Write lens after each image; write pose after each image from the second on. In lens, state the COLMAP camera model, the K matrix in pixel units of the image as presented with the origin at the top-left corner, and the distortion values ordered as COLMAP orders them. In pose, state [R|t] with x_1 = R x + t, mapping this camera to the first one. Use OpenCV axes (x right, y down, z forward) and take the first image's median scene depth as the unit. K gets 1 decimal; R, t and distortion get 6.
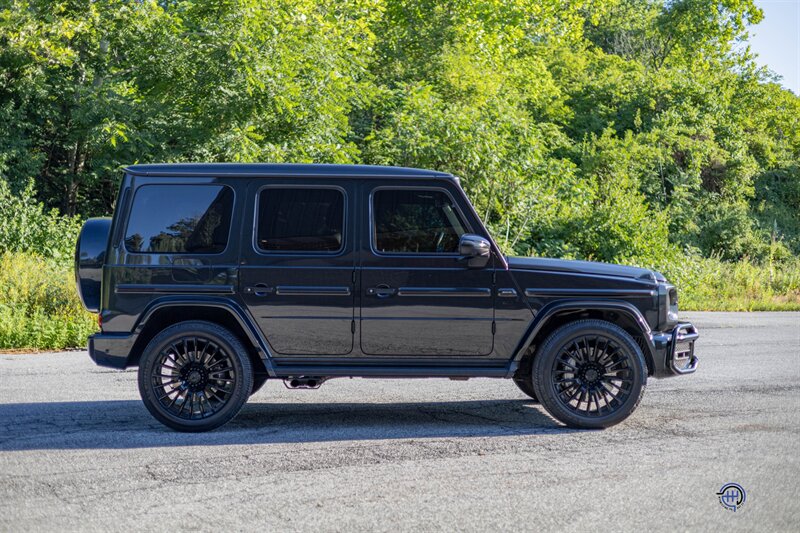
lens RADIAL K [[1111.9, 0, 400.0], [0, 1111.9, 266.5], [0, 0, 1]] dist [0.022858, -0.006519]
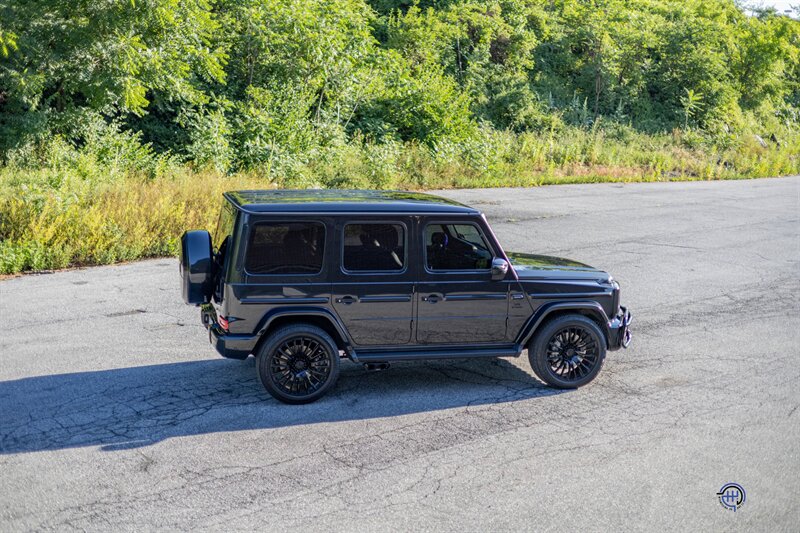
lens RADIAL K [[1111.9, 0, 400.0], [0, 1111.9, 266.5], [0, 0, 1]] dist [0.022858, -0.006519]
pose [[0.970261, -0.016933, 0.241467, -0.103989], [-0.025157, 0.985095, 0.170164, -0.067410], [-0.240749, -0.171178, 0.955373, -0.082249]]
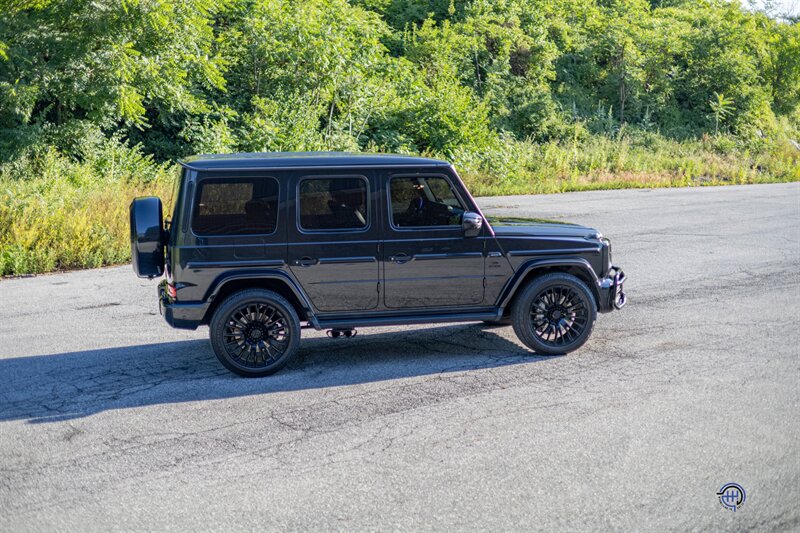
lens RADIAL K [[1111.9, 0, 400.0], [0, 1111.9, 266.5], [0, 0, 1]] dist [0.022858, -0.006519]
pose [[0.978568, -0.045145, 0.200915, -0.072650], [0.018323, 0.990892, 0.133405, -0.036963], [-0.205108, -0.126864, 0.970482, -0.062659]]
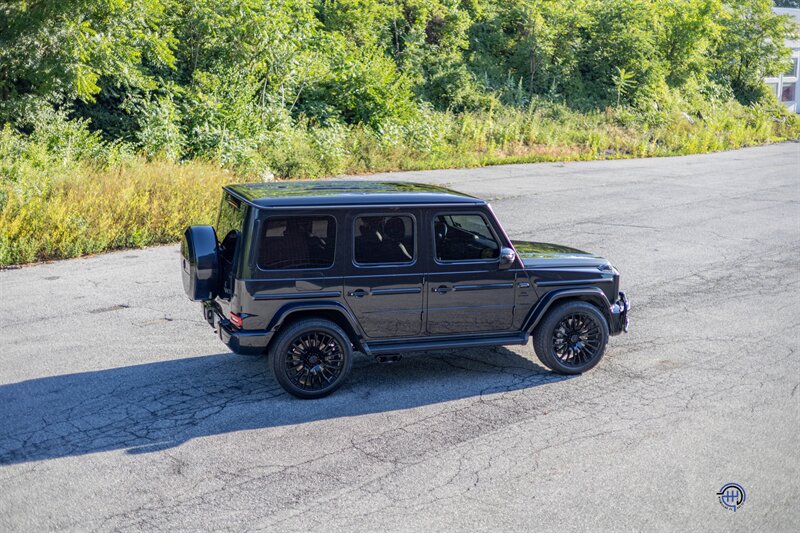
lens RADIAL K [[1111.9, 0, 400.0], [0, 1111.9, 266.5], [0, 0, 1]] dist [0.022858, -0.006519]
pose [[0.948262, -0.043640, 0.314475, -0.134094], [-0.017126, 0.982035, 0.187921, -0.071230], [-0.317026, -0.183585, 0.930479, -0.072828]]
